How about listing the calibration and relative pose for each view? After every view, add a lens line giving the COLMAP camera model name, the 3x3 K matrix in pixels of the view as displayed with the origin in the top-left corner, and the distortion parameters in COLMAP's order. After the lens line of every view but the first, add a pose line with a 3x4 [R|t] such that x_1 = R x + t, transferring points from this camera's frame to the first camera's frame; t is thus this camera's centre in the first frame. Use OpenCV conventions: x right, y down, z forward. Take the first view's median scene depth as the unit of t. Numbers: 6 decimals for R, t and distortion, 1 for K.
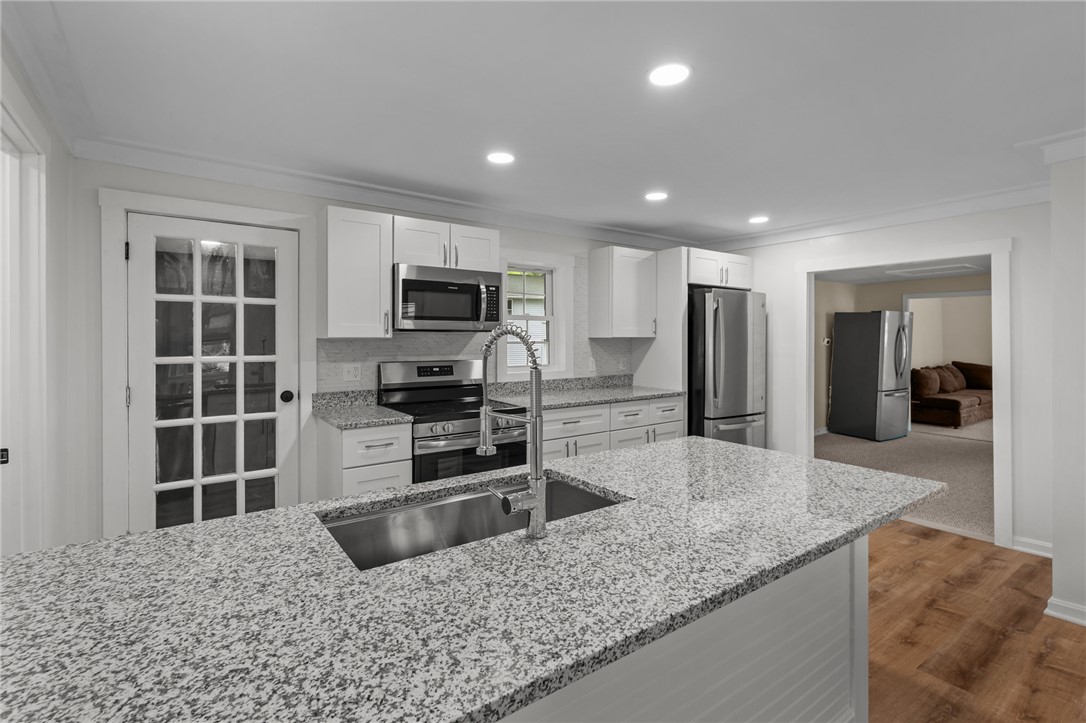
lens RADIAL K [[500.1, 0, 540.3], [0, 500.1, 339.1], [0, 0, 1]] dist [0.000123, 0.000047]
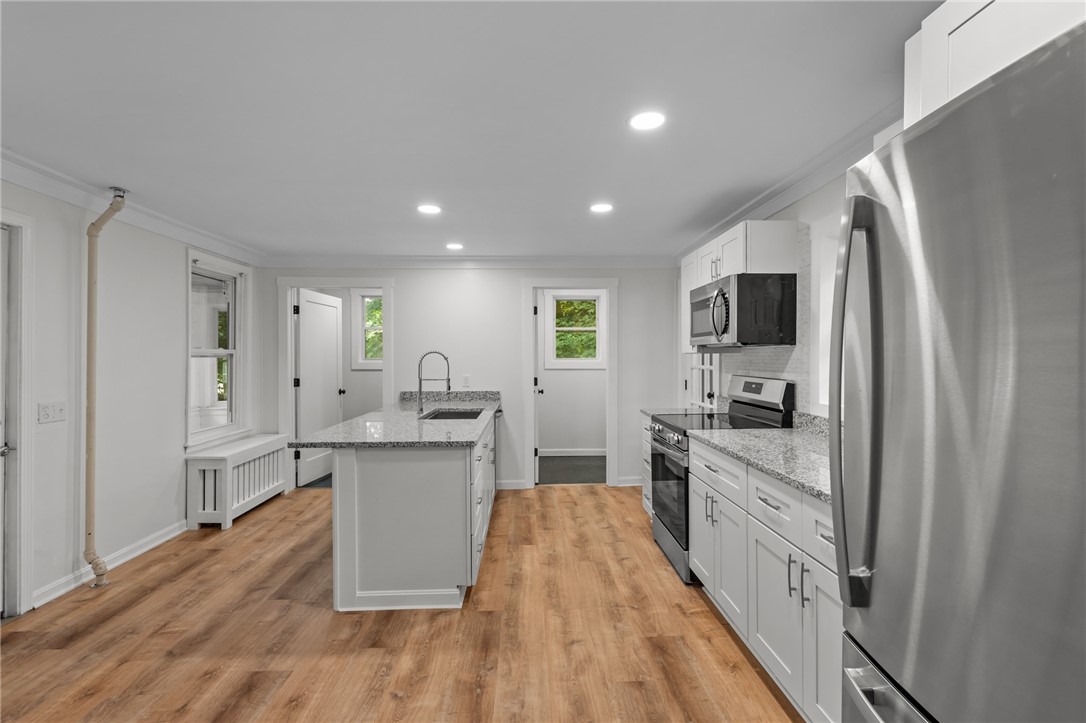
lens RADIAL K [[501.9, 0, 541.8], [0, 501.9, 350.7], [0, 0, 1]] dist [0.009674, 0.000024]
pose [[-0.548852, -0.009226, -0.835869, 0.800280], [0.001840, 0.999923, -0.012246, 0.005196], [0.835918, -0.008259, -0.548793, 1.192260]]
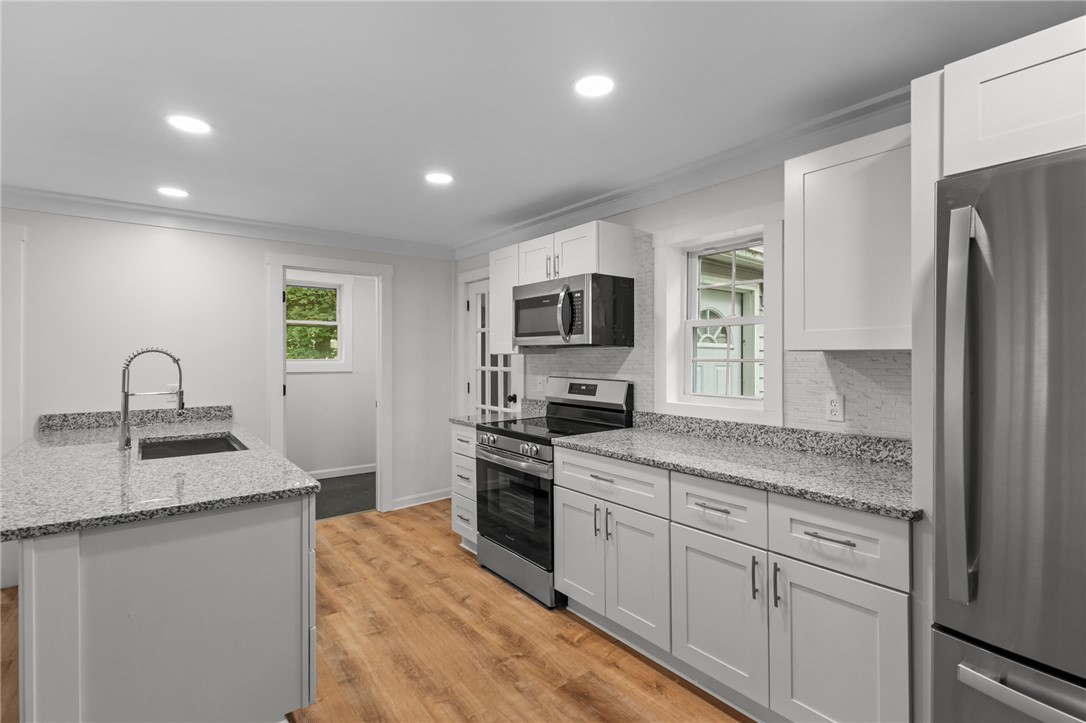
lens RADIAL K [[516.9, 0, 541.9], [0, 516.9, 344.3], [0, 0, 1]] dist [0.002922, 0.000196]
pose [[0.043442, -0.023320, -0.998784, 0.753321], [0.000202, 0.999728, -0.023334, 0.002542], [0.999056, 0.000812, 0.043435, 0.885665]]
